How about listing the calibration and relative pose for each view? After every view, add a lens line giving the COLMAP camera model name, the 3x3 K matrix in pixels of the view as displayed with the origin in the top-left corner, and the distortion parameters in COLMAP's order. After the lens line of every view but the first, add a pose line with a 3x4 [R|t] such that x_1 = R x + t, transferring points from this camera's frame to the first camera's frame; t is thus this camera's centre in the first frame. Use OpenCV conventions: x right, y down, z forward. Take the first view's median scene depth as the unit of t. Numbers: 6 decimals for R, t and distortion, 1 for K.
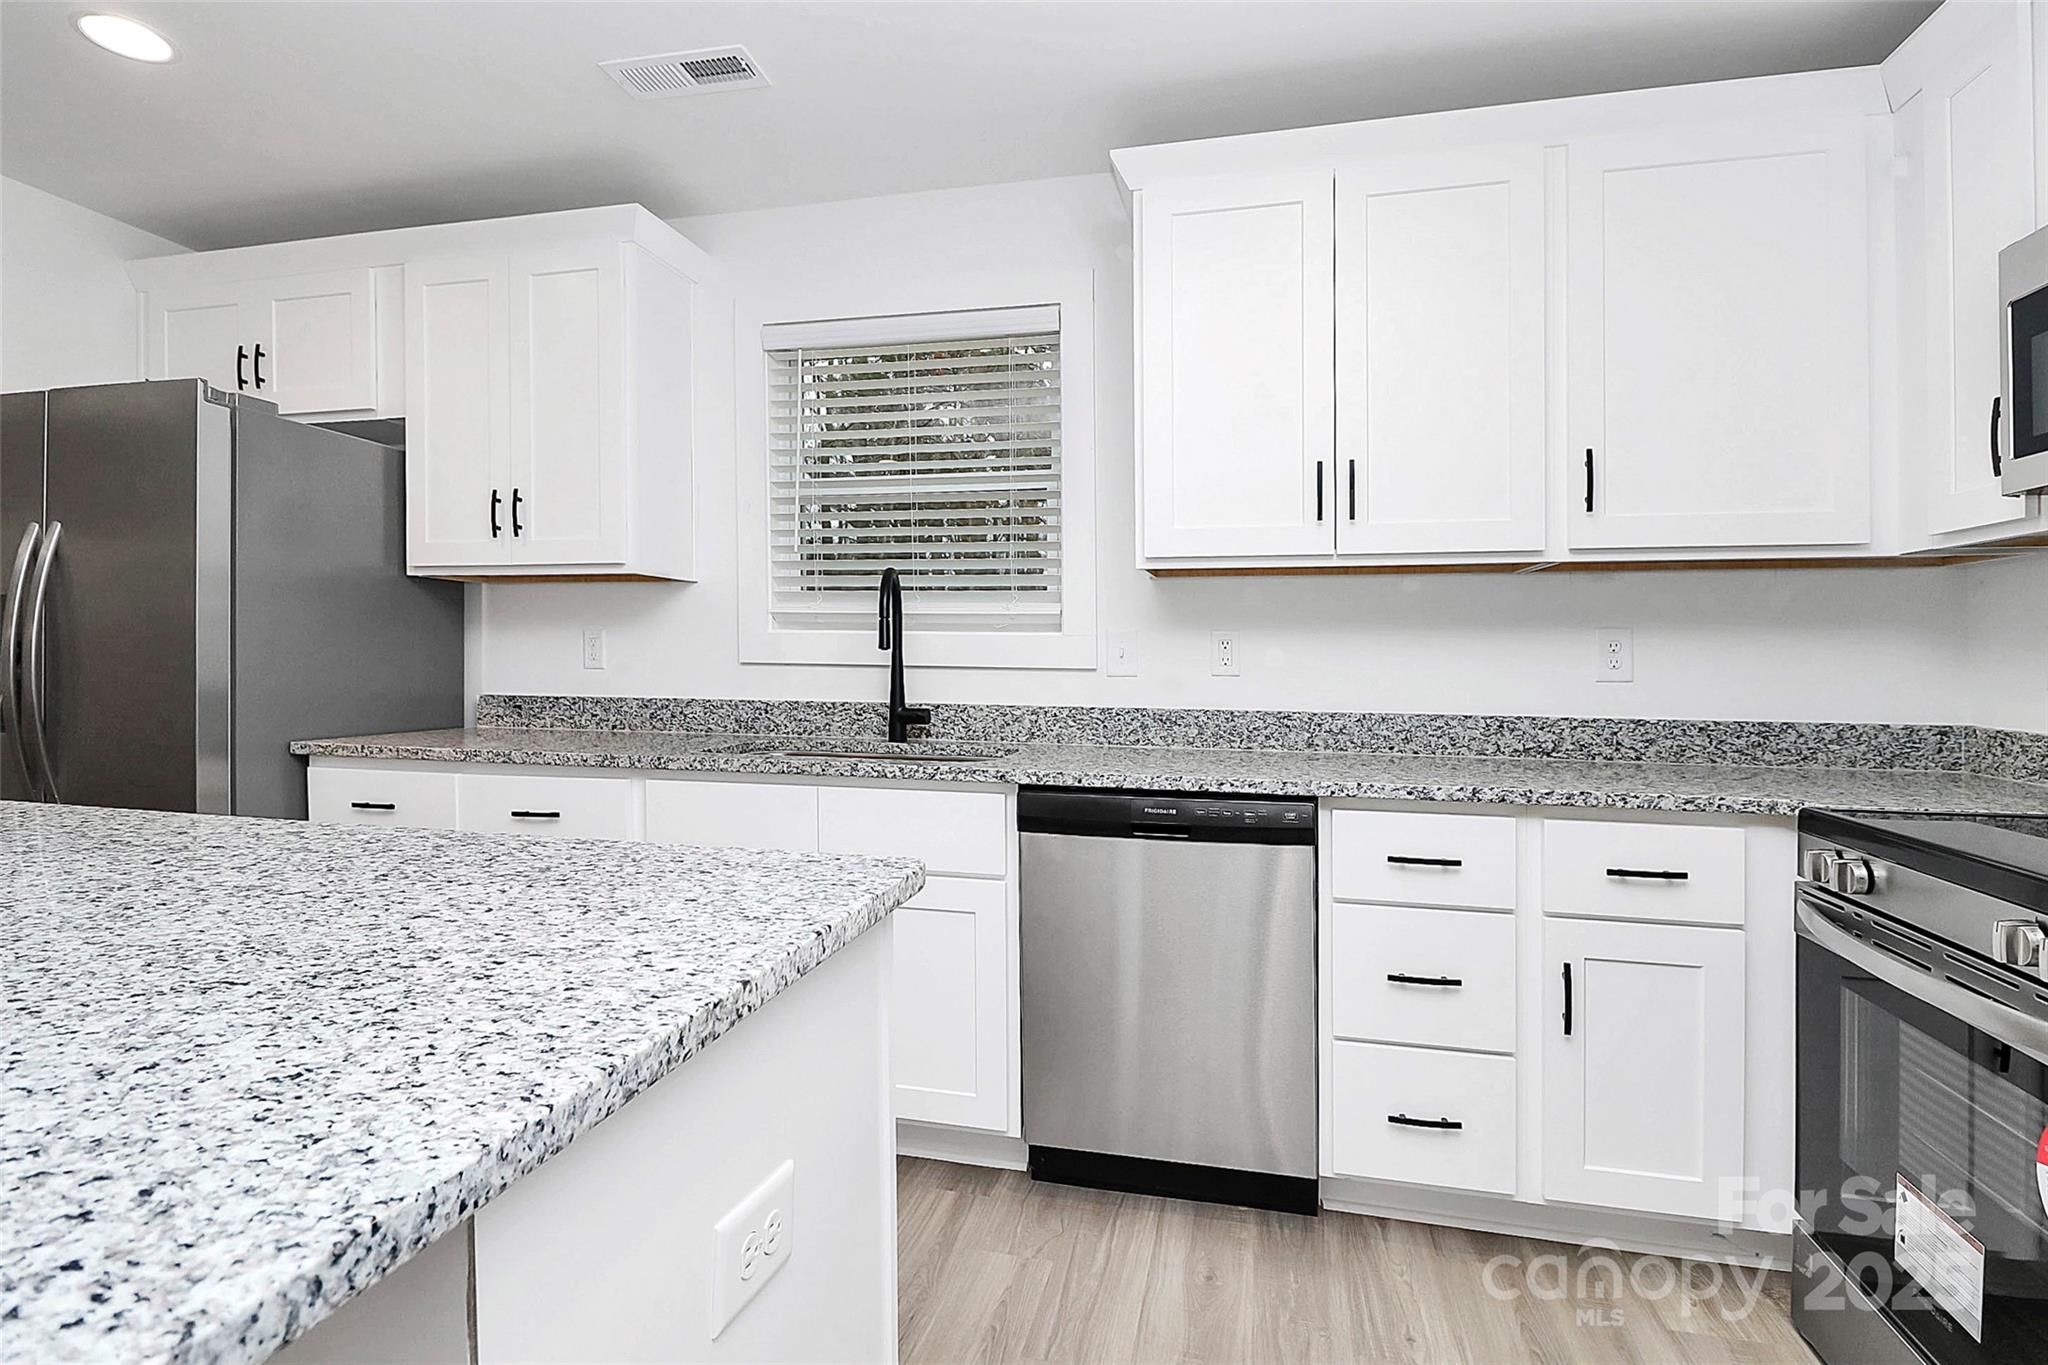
lens RADIAL K [[997.6, 0, 1024.0], [0, 997.6, 667.5], [0, 0, 1]] dist [0.004440, -0.007567]
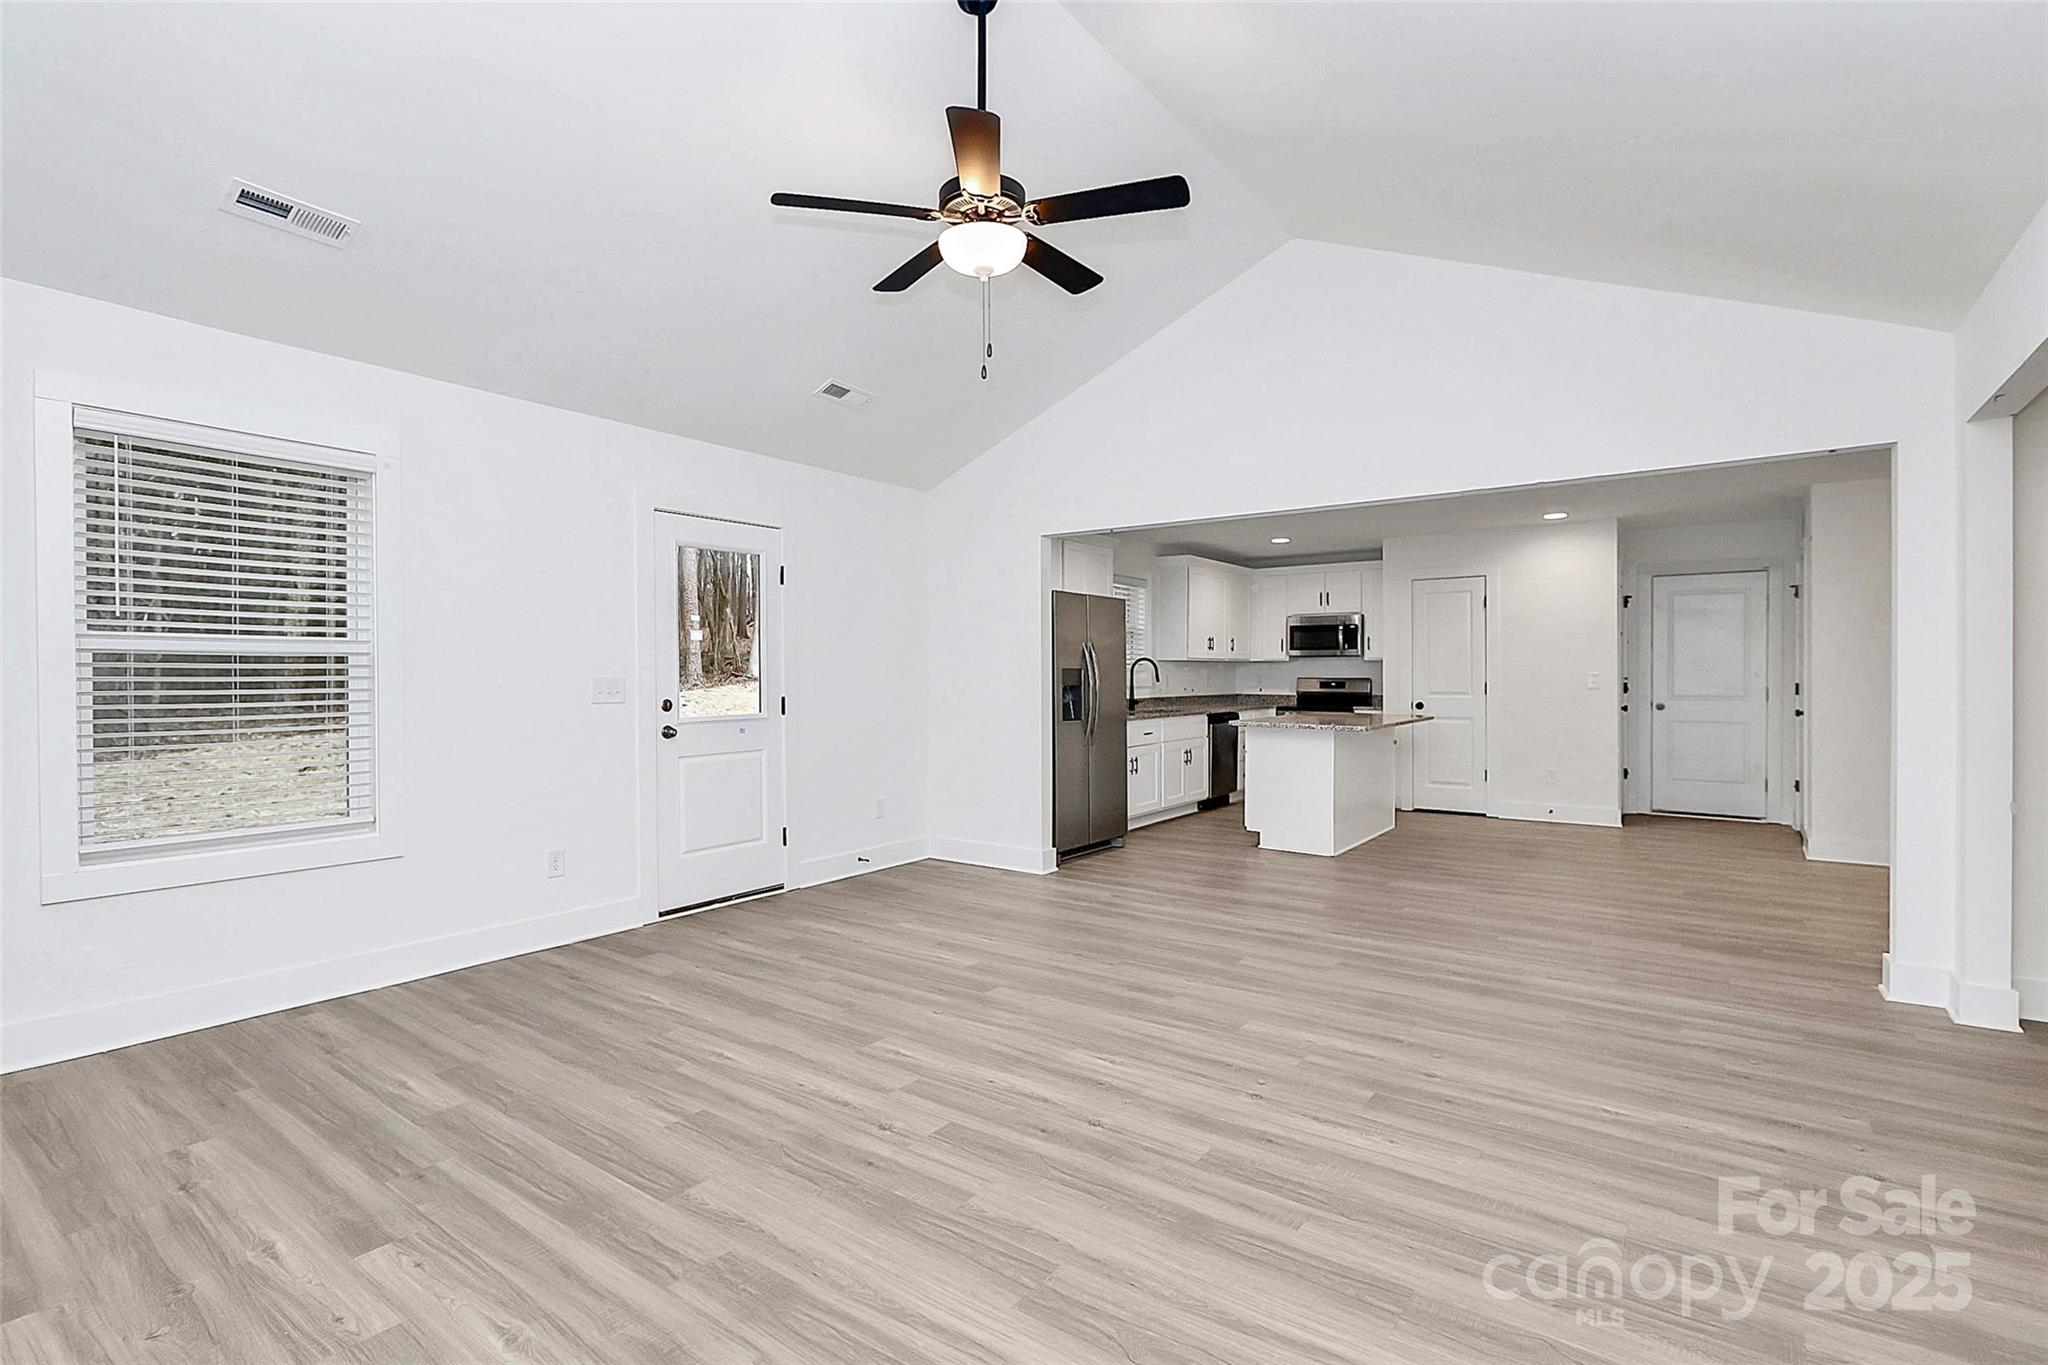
lens RADIAL K [[997.6, 0, 1019.9], [0, 997.6, 677.7], [0, 0, 1]] dist [0.004440, -0.007567]
pose [[0.387258, -0.009149, 0.921926, -4.196442], [0.010904, 0.999926, 0.005343, -0.067581], [-0.921907, 0.007984, 0.387330, 0.092518]]
